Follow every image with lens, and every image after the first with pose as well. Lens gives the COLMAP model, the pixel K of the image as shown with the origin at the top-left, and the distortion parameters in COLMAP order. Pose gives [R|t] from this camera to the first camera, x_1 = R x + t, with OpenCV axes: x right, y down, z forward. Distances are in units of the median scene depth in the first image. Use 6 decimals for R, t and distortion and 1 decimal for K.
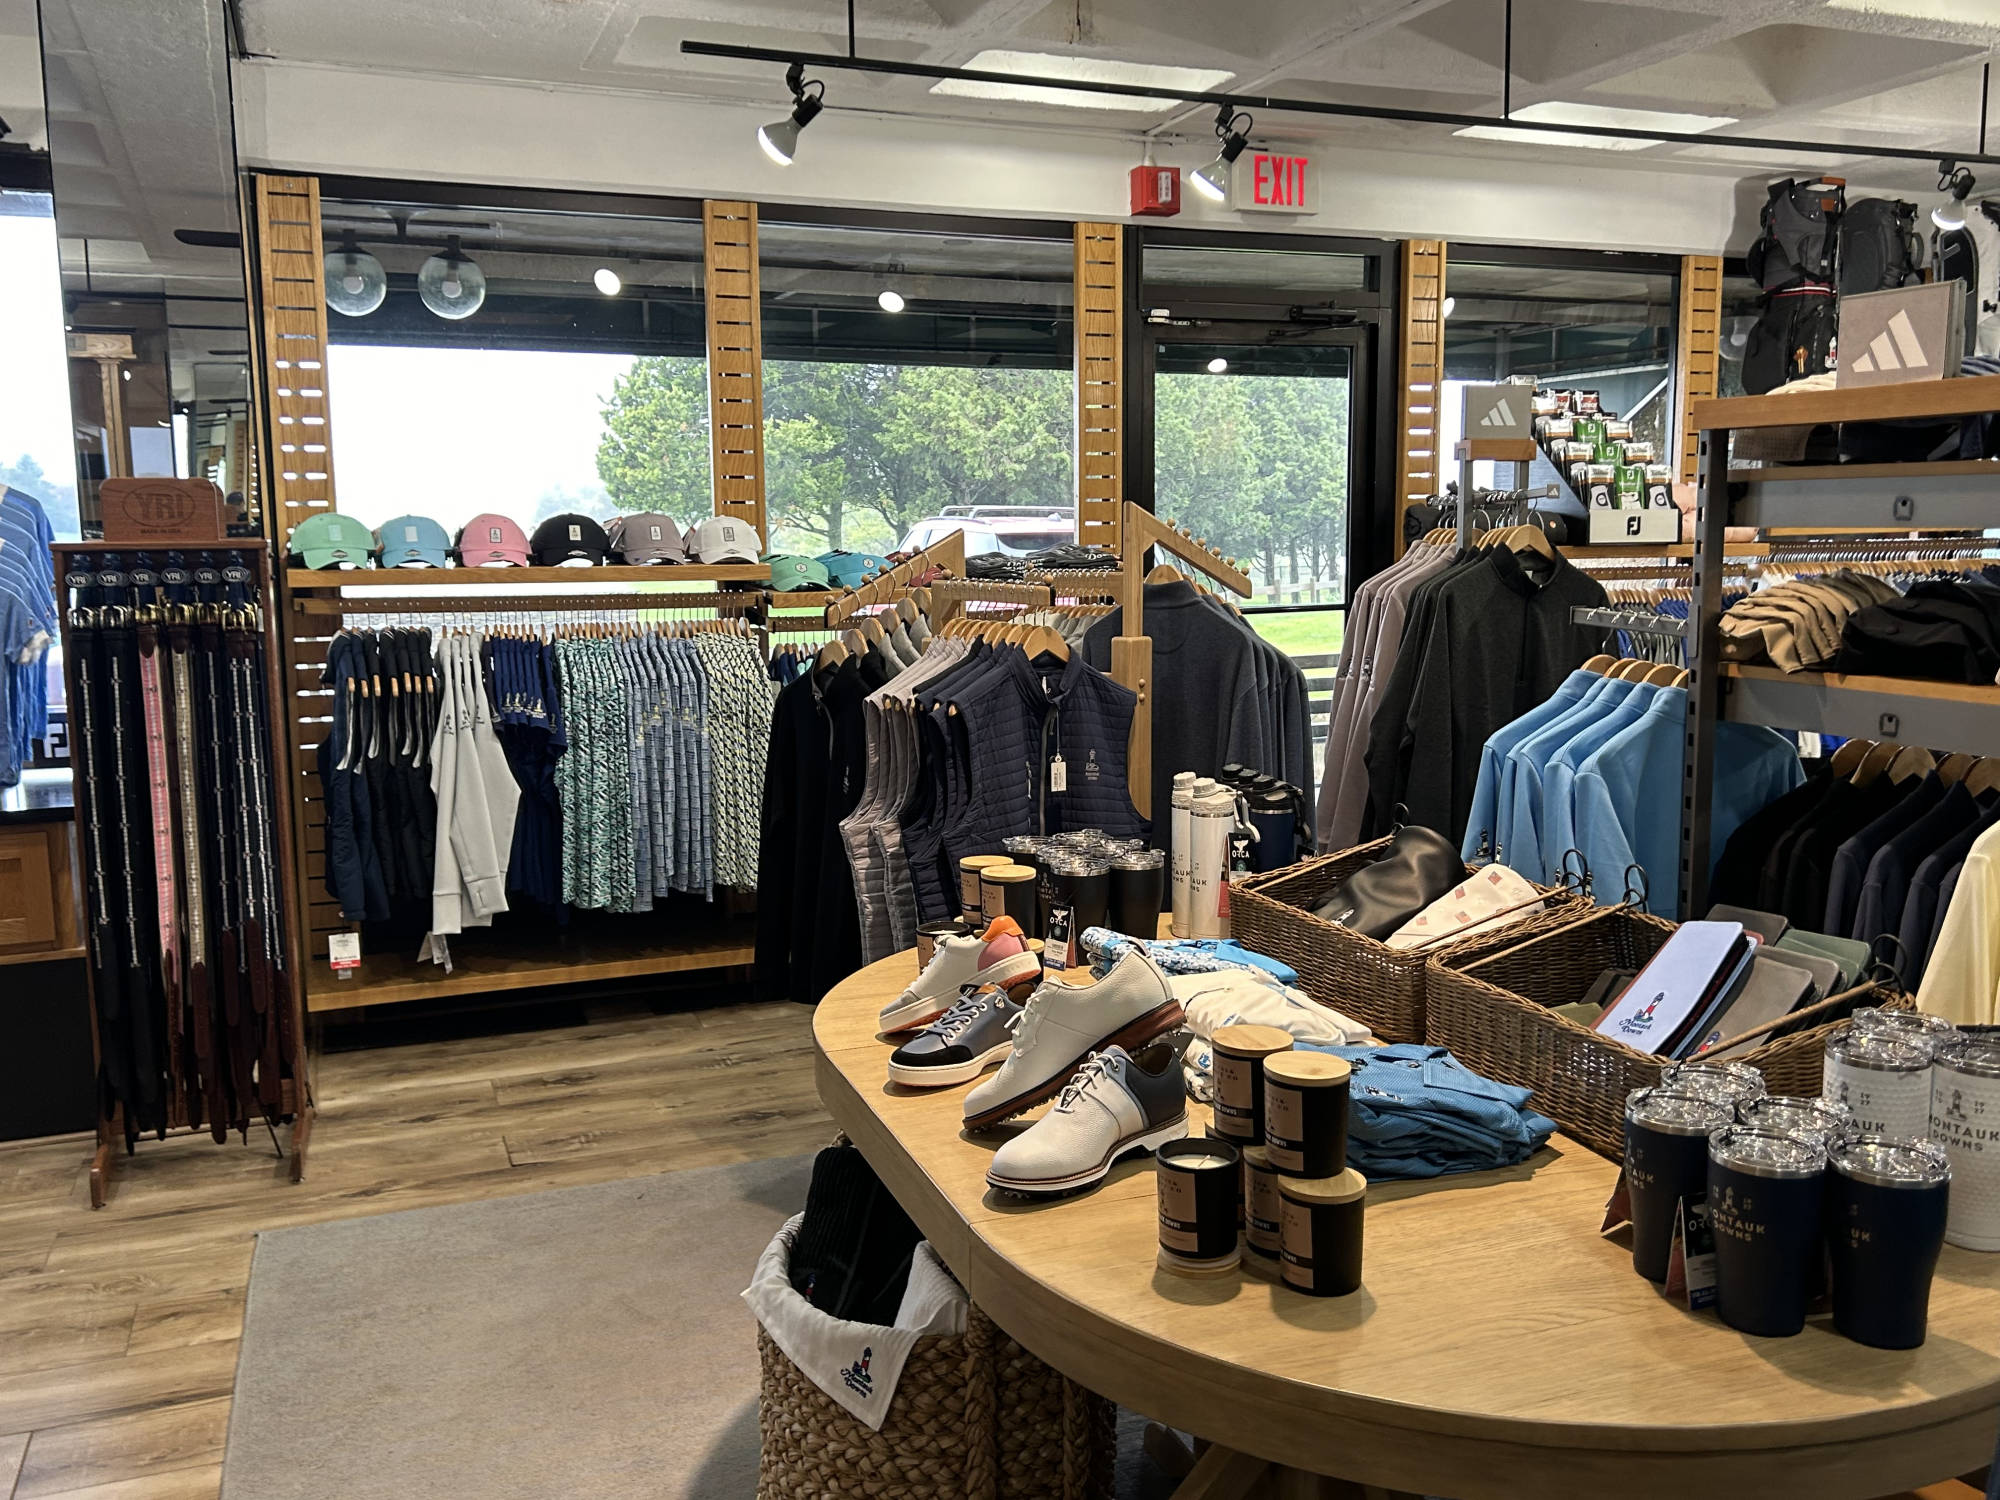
lens RADIAL K [[1731.7, 0, 1020.3], [0, 1731.7, 771.4], [0, 0, 1]] dist [0.014489, -0.024681]
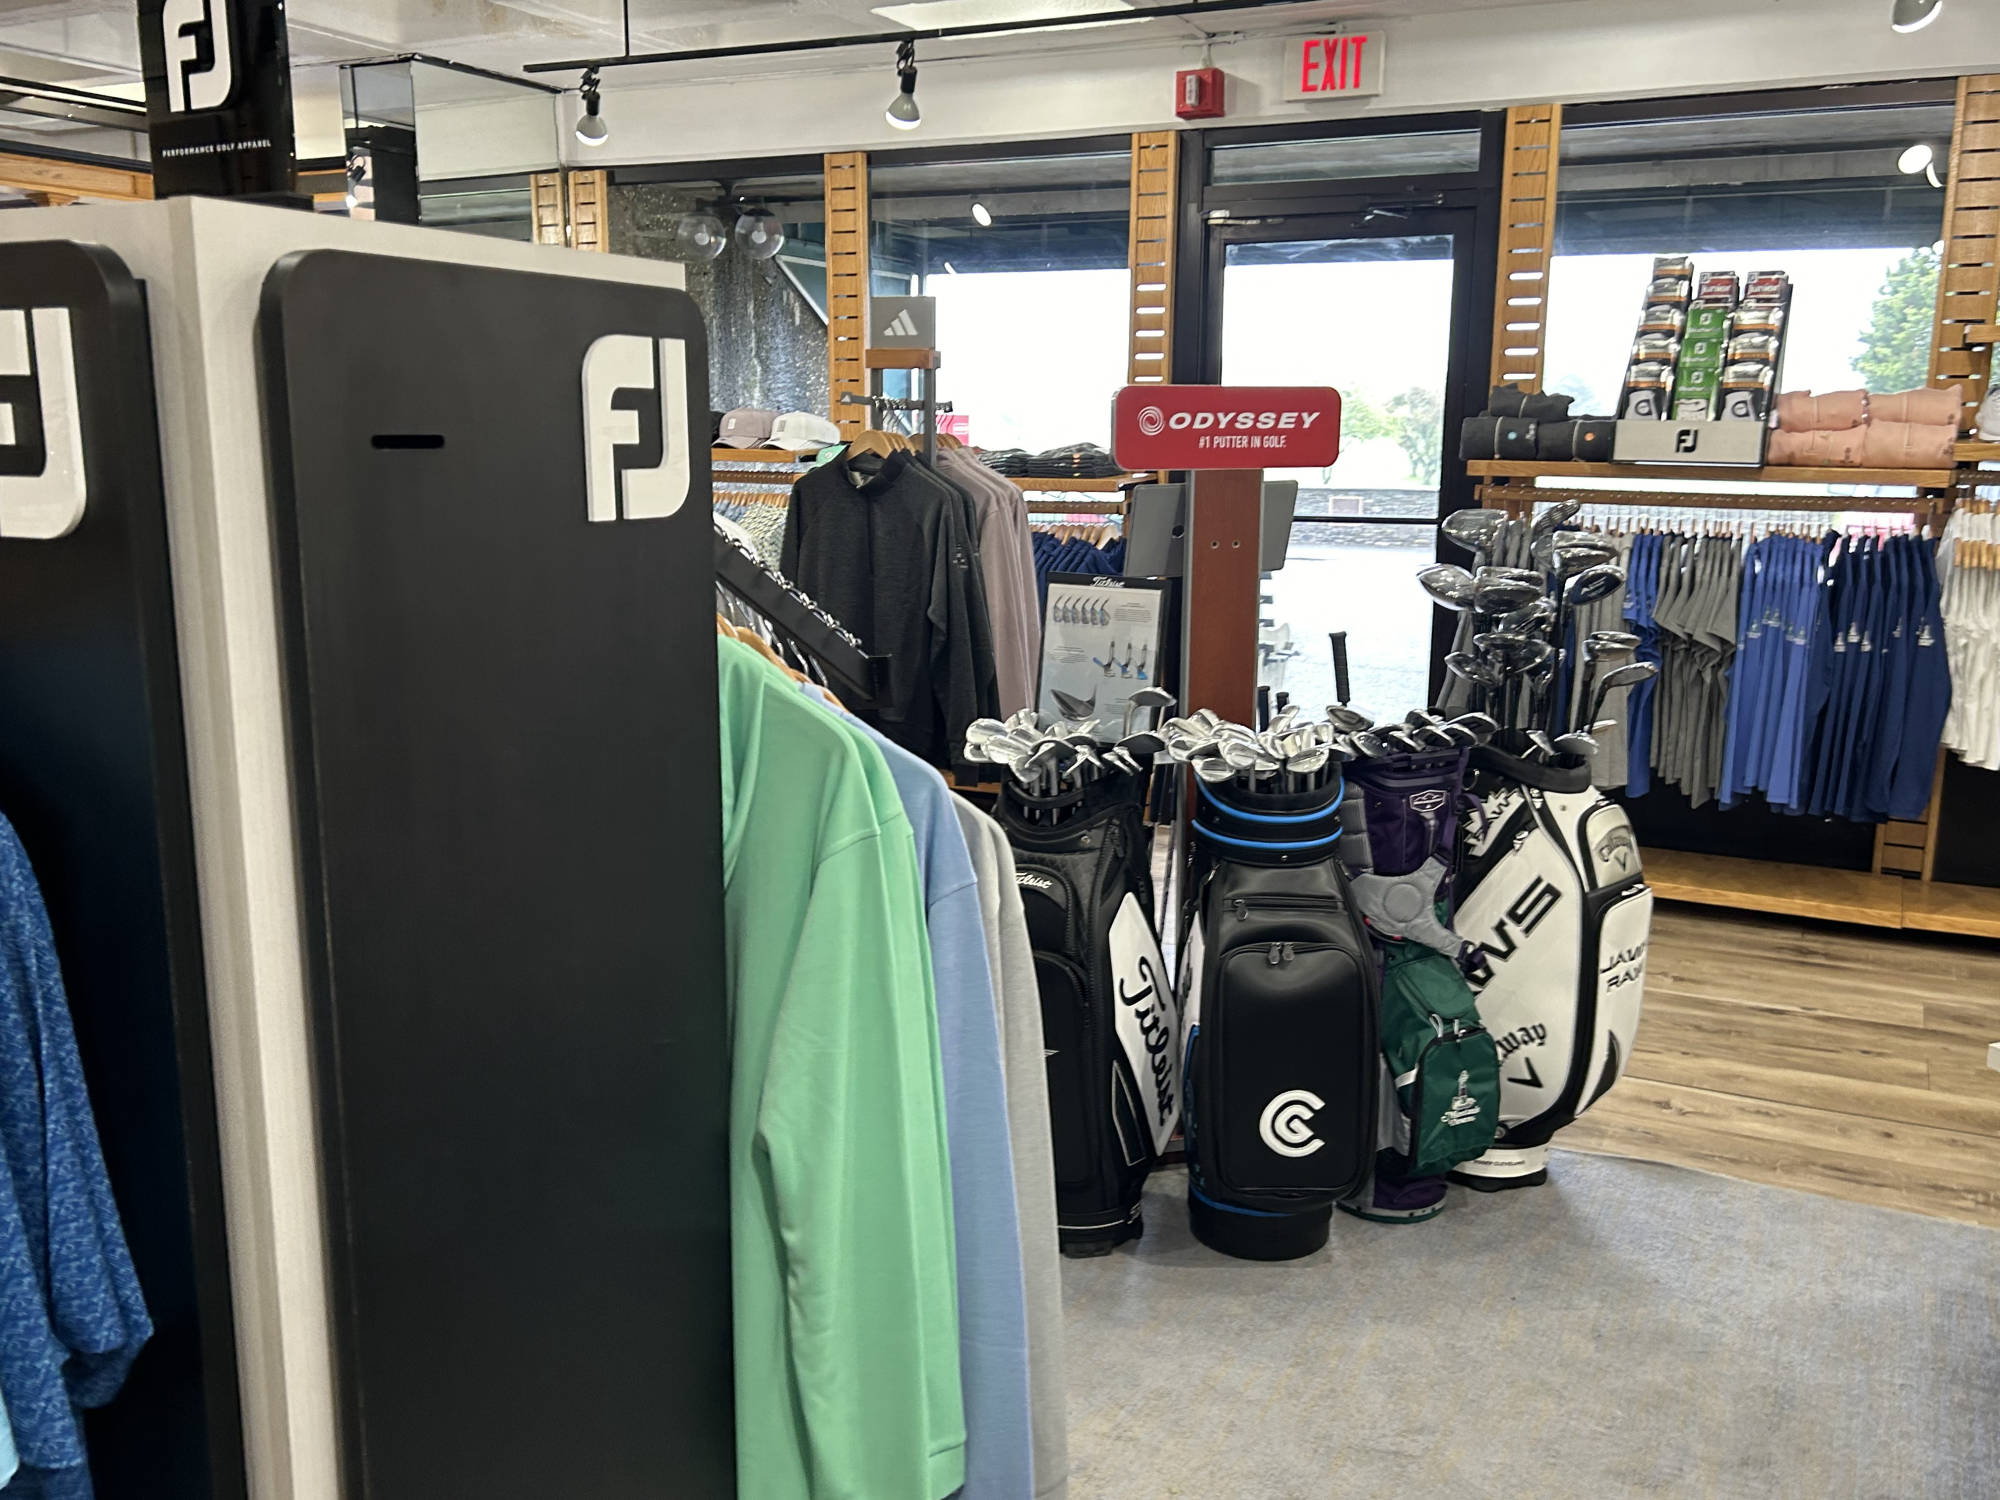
lens RADIAL K [[1731.7, 0, 1009.6], [0, 1731.7, 733.4], [0, 0, 1]] dist [0.014489, -0.024681]
pose [[0.668761, 0.151705, -0.727835, 0.775192], [-0.121898, 0.988087, 0.093946, -0.046836], [0.733416, 0.025894, 0.679286, 0.235959]]
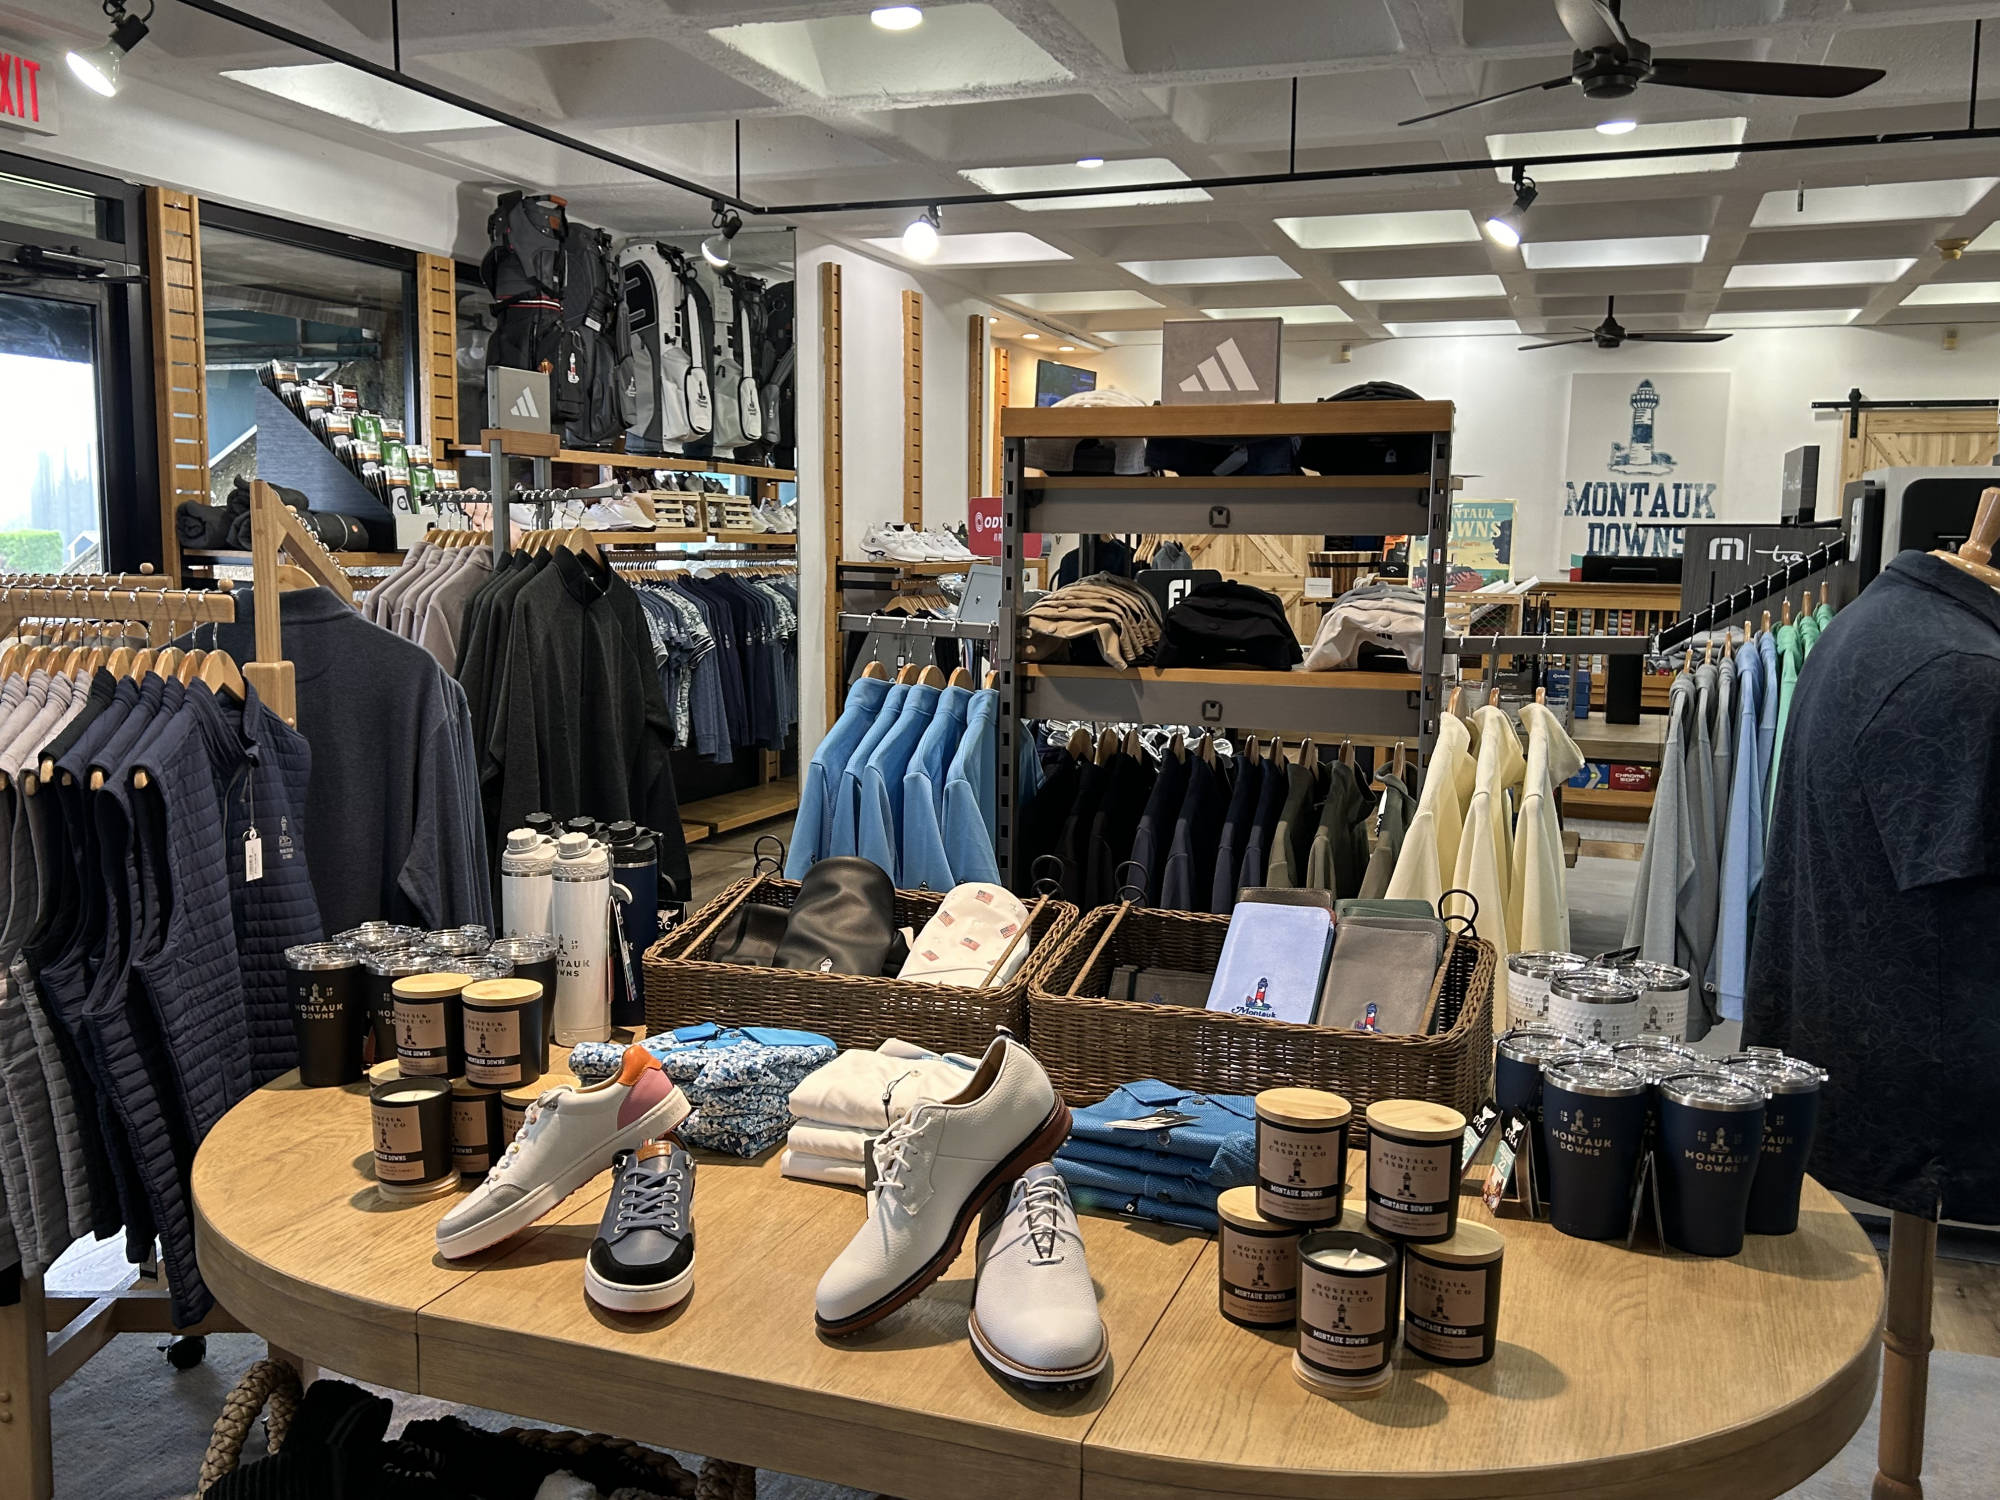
lens RADIAL K [[1731.7, 0, 1017.1], [0, 1731.7, 745.8], [0, 0, 1]] dist [0.014489, -0.024681]
pose [[0.637938, -0.074456, 0.766480, -0.182181], [0.091562, 0.995588, 0.020505, -0.016664], [-0.764625, 0.057100, 0.641941, 0.164124]]
